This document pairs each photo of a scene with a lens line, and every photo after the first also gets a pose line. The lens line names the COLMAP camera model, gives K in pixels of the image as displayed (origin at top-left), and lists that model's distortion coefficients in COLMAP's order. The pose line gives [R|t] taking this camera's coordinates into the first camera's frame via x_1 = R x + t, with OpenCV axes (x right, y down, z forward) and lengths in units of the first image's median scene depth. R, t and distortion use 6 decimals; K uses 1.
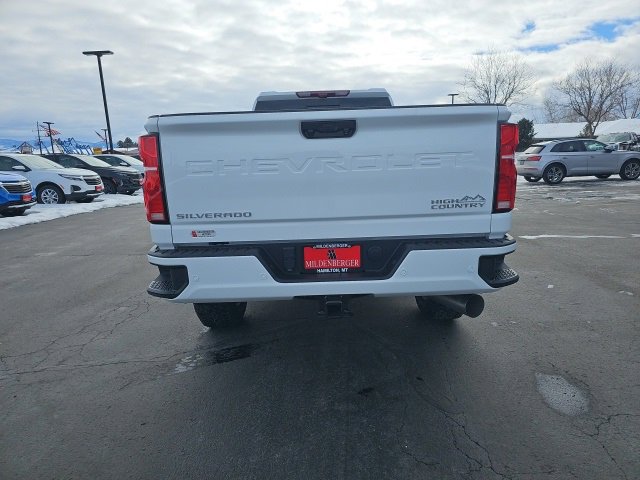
lens RADIAL K [[416.0, 0, 322.4], [0, 416.0, 238.7], [0, 0, 1]] dist [0.064837, -0.047001]
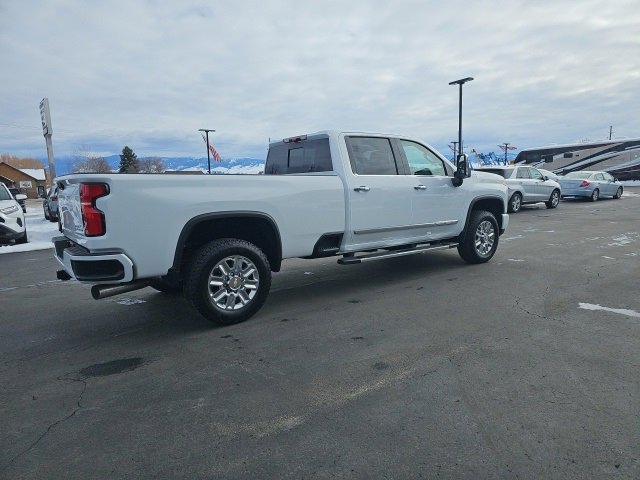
lens RADIAL K [[419.6, 0, 323.0], [0, 419.6, 240.1], [0, 0, 1]] dist [0.068172, -0.056994]
pose [[0.603572, 0.119320, -0.788330, 2.339319], [-0.139699, 0.989270, 0.042776, -0.253252], [0.784975, 0.084310, 0.613764, 0.710967]]
